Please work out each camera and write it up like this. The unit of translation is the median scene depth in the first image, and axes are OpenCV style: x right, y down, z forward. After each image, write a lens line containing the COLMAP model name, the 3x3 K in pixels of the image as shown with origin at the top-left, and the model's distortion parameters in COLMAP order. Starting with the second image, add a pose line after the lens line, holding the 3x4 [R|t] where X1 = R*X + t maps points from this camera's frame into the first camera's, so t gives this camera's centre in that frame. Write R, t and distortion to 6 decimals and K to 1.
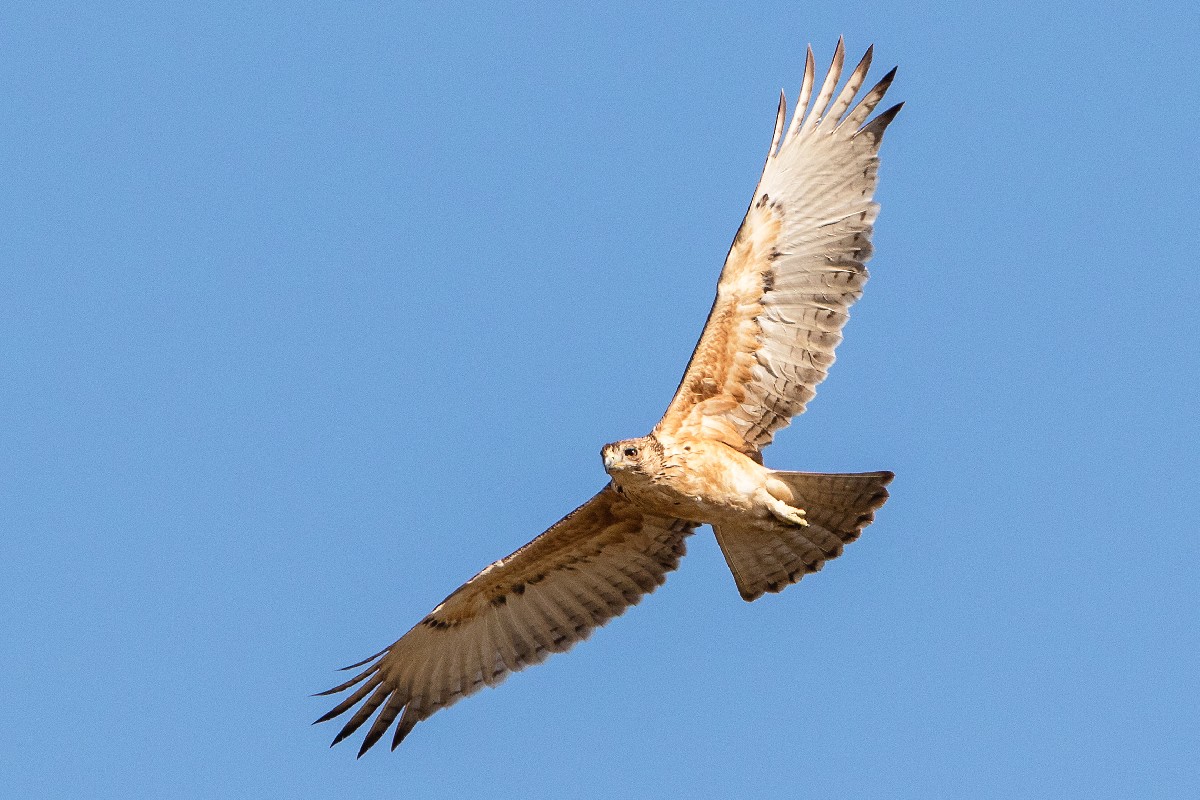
lens RADIAL K [[1528.4, 0, 600.0], [0, 1528.4, 400.0], [0, 0, 1]] dist [-0.110527, -0.004378]
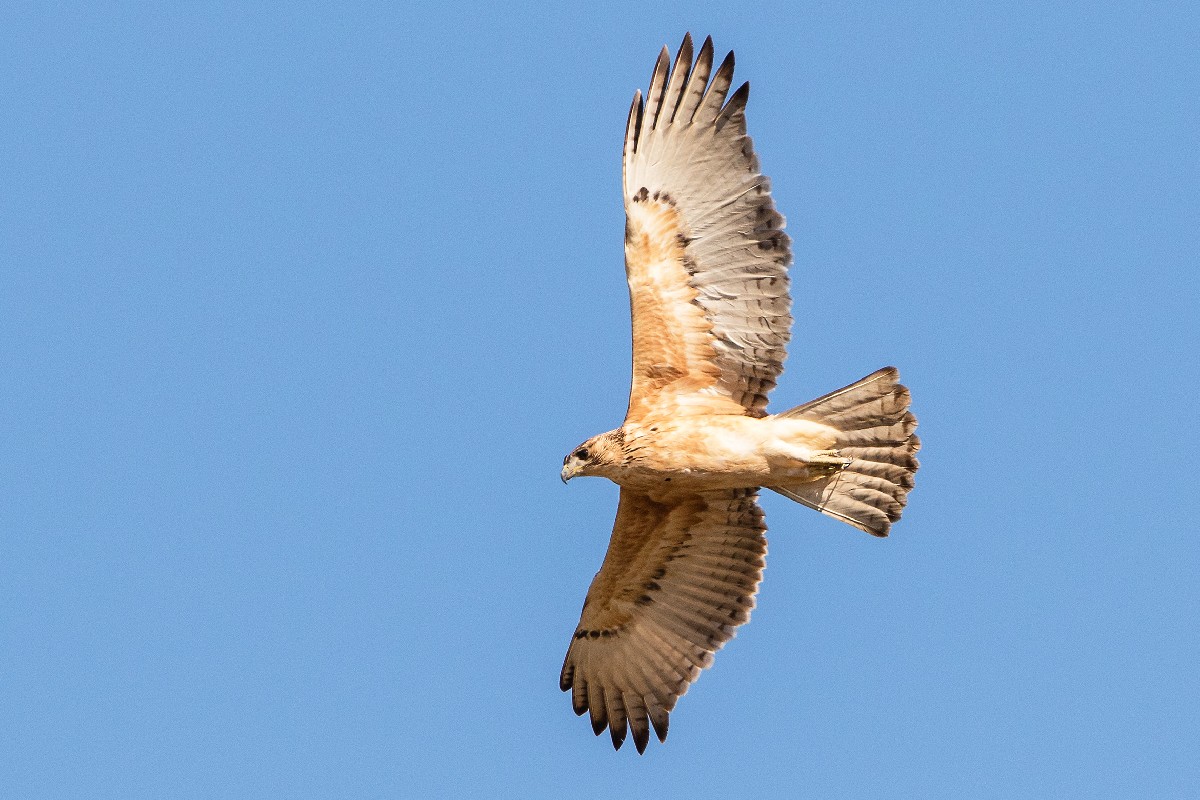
lens RADIAL K [[1528.4, 0, 600.0], [0, 1528.4, 400.0], [0, 0, 1]] dist [-0.110527, -0.004378]
pose [[0.937847, -0.252437, 0.238156, -0.244548], [0.247127, 0.967565, 0.052411, -0.058087], [-0.243662, 0.009701, 0.969812, -0.066240]]
